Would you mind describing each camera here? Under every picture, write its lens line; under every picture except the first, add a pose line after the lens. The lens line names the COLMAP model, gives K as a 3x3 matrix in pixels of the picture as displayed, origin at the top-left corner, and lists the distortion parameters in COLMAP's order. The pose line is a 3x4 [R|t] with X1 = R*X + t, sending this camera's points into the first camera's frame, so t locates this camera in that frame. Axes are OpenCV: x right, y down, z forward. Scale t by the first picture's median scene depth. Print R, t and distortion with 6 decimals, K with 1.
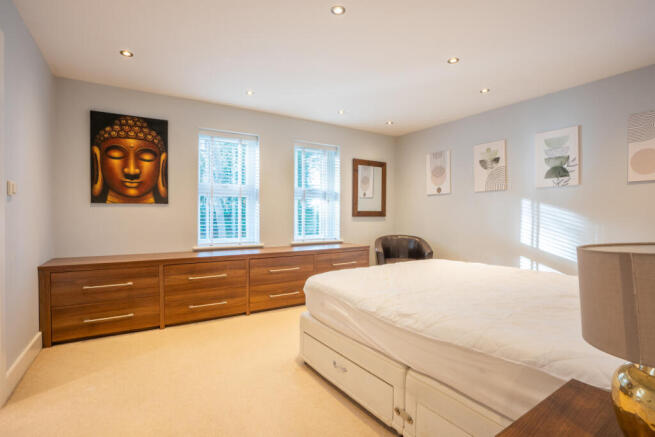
lens RADIAL K [[308.5, 0, 318.1], [0, 308.5, 215.8], [0, 0, 1]] dist [-0.029010, 0.000759]
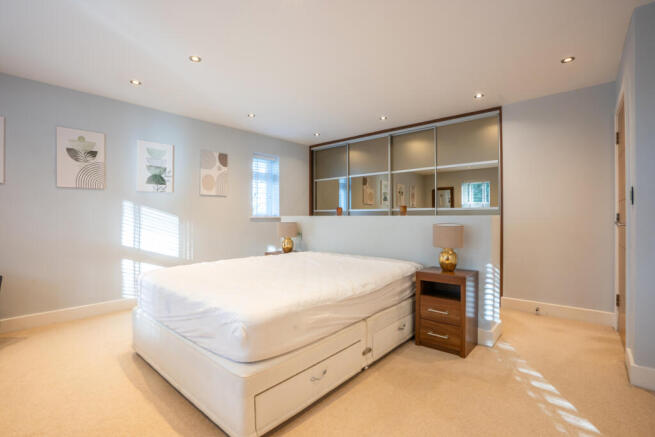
lens RADIAL K [[308.5, 0, 318.1], [0, 308.5, 215.8], [0, 0, 1]] dist [-0.029010, 0.000759]
pose [[-0.265820, 0.002831, 0.964019, -0.476352], [0.003345, 0.999992, -0.002014, -0.002660], [-0.964017, 0.002689, -0.265827, 0.703172]]
